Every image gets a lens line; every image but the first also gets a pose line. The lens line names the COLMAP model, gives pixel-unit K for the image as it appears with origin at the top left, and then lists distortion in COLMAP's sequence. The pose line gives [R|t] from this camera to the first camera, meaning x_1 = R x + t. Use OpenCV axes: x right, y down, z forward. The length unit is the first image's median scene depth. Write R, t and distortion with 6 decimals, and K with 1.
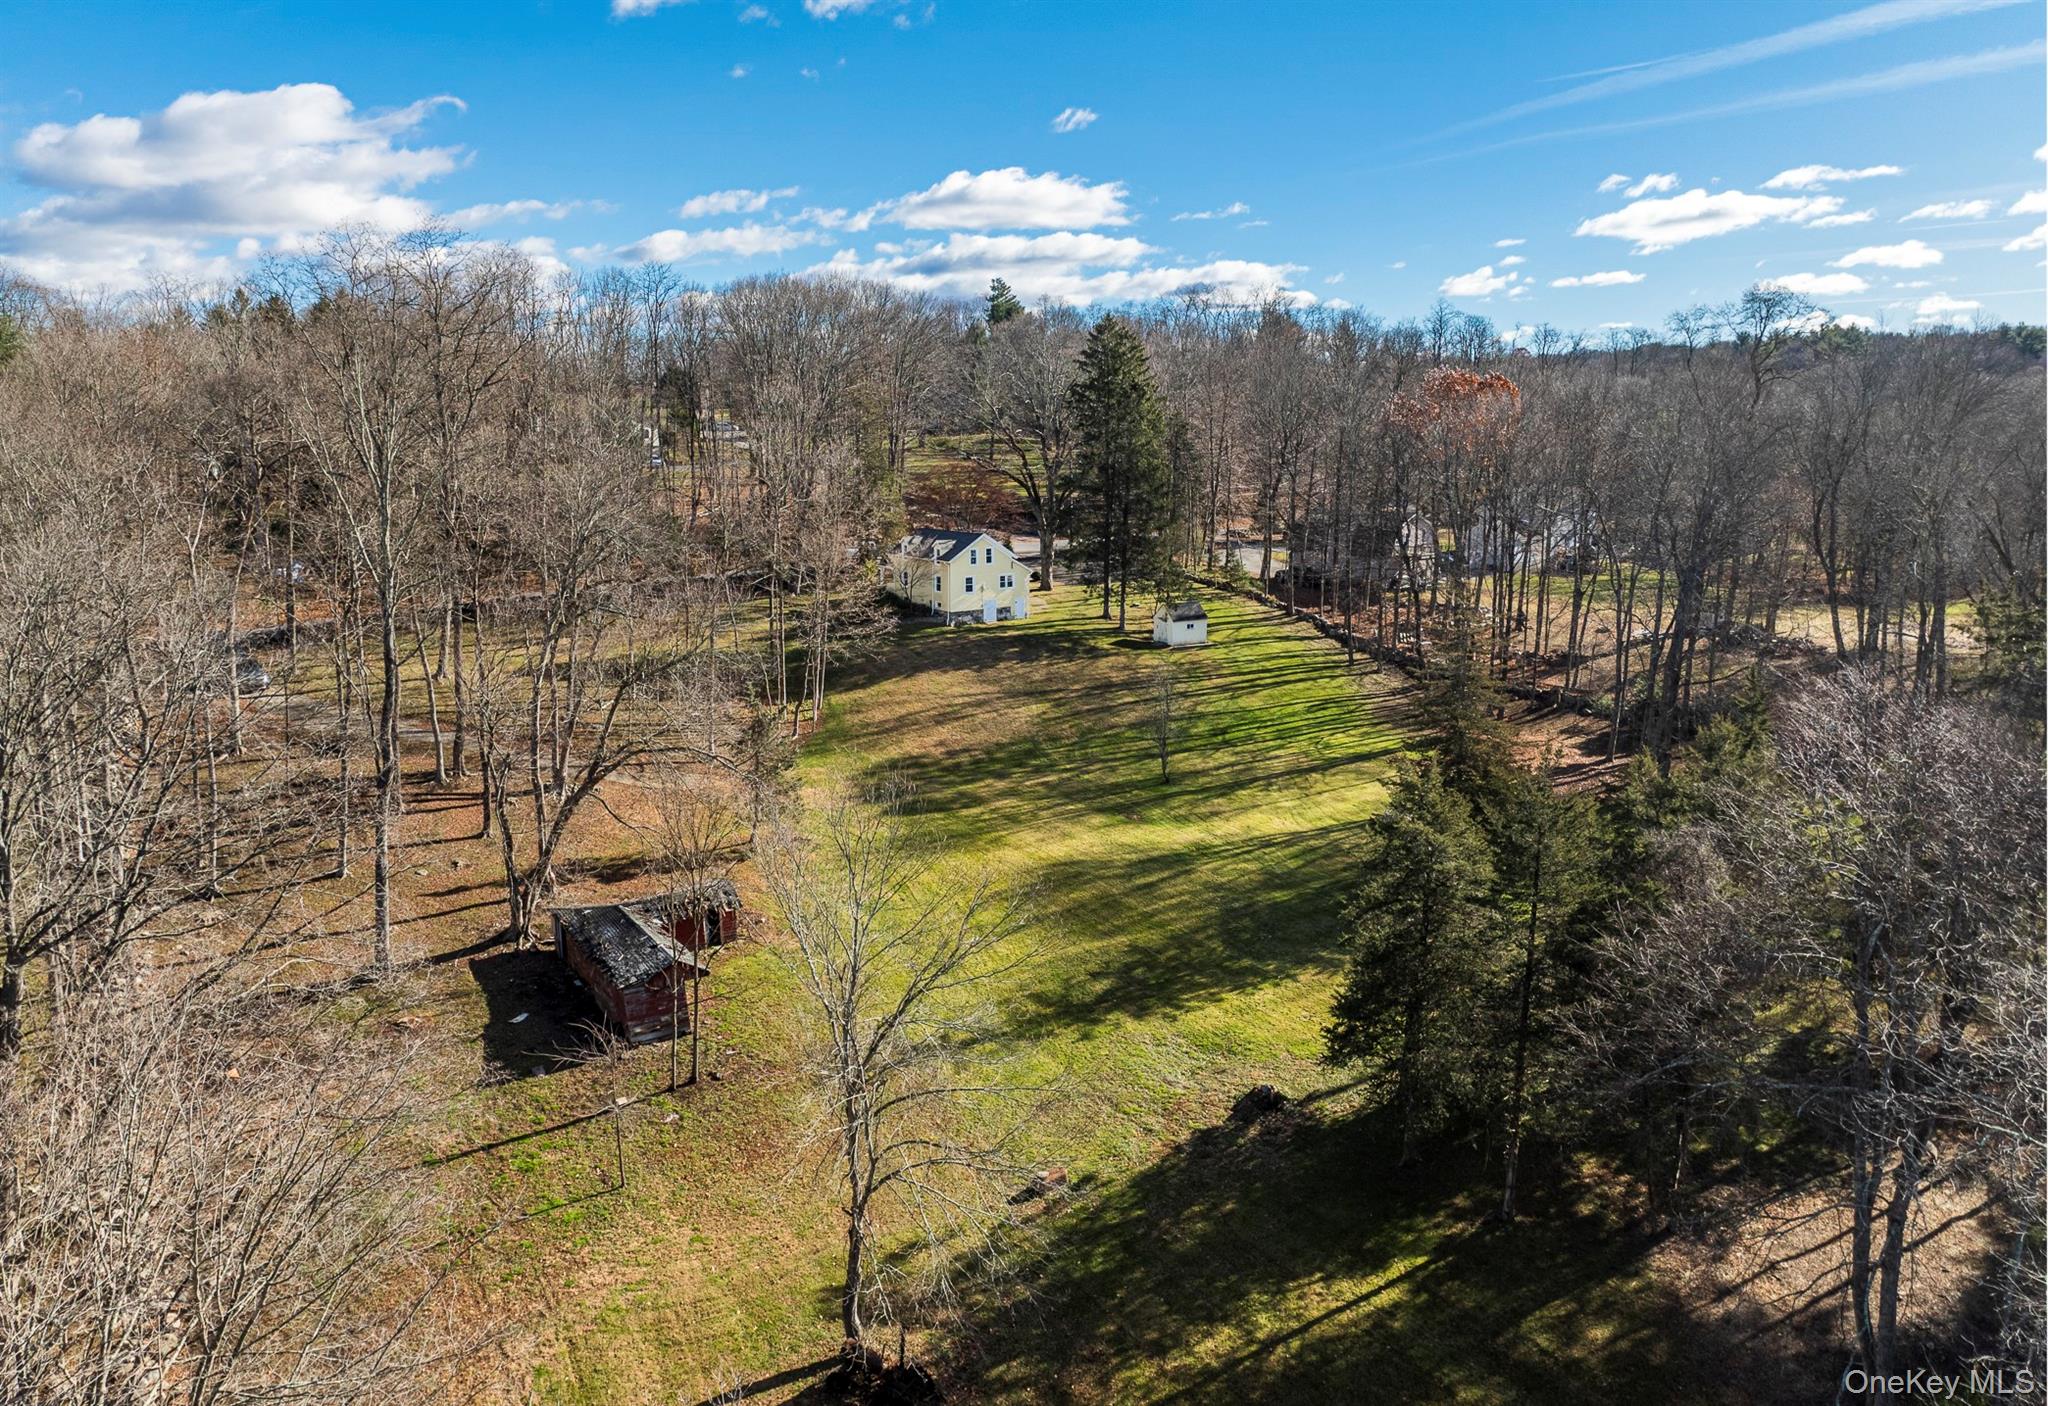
lens RADIAL K [[1433.1, 0, 1021.2], [0, 1433.1, 696.7], [0, 0, 1]] dist [-0.035775, -0.011909]
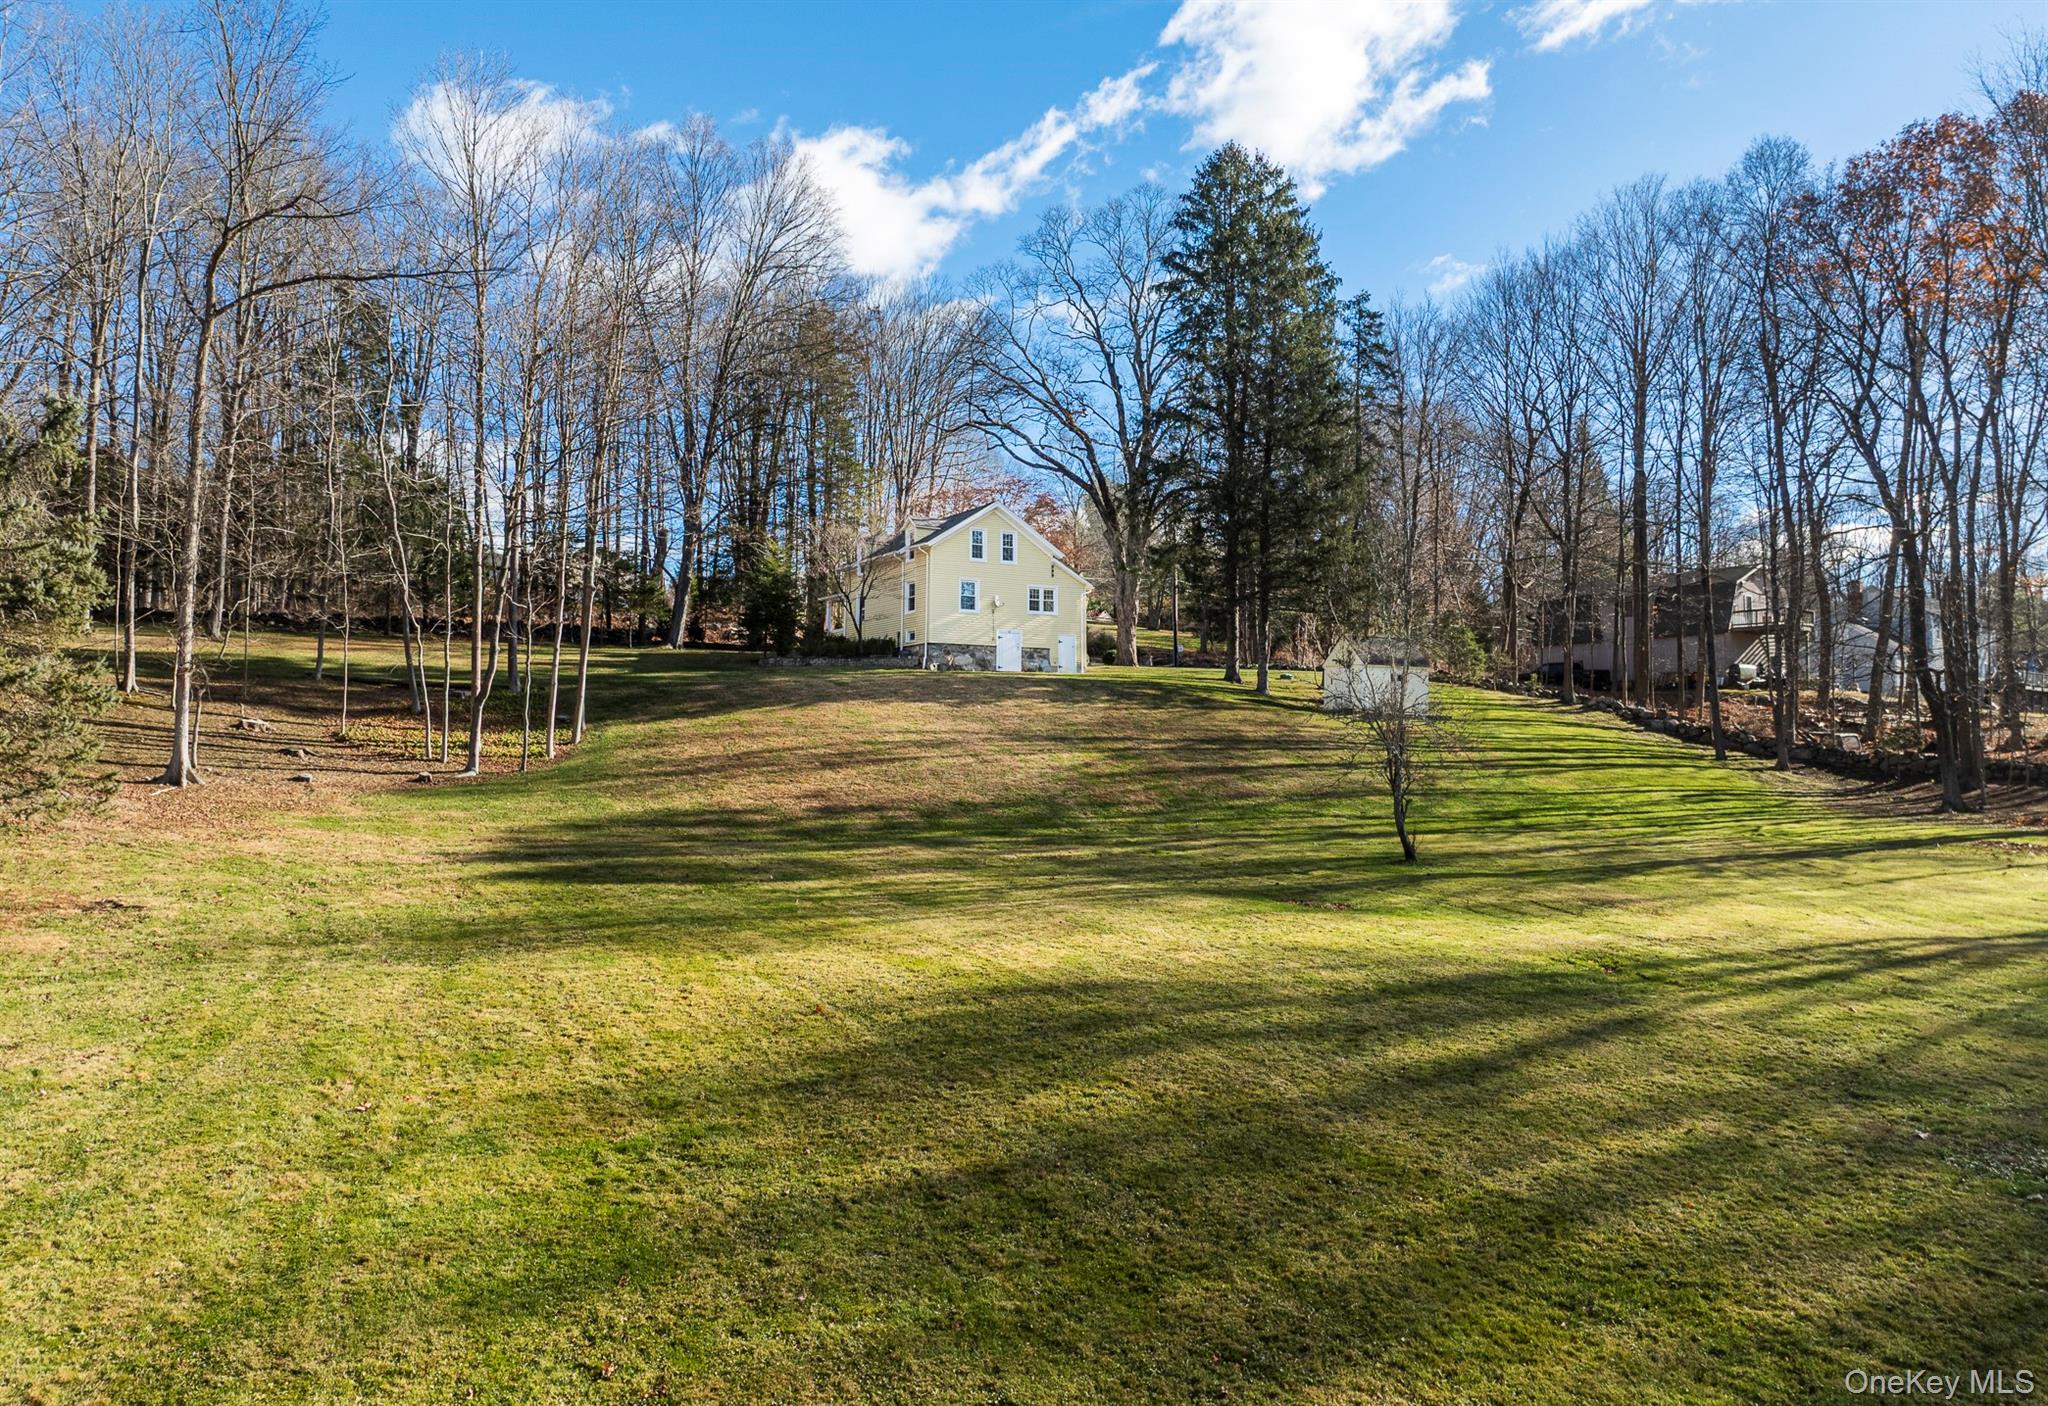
lens RADIAL K [[1433.1, 0, 1027.5], [0, 1433.1, 712.0], [0, 0, 1]] dist [-0.035775, -0.011909]
pose [[0.996478, 0.004989, -0.083710, 0.034663], [-0.023684, 0.974335, -0.223854, 0.094136], [0.080445, 0.225048, 0.971021, 0.584794]]
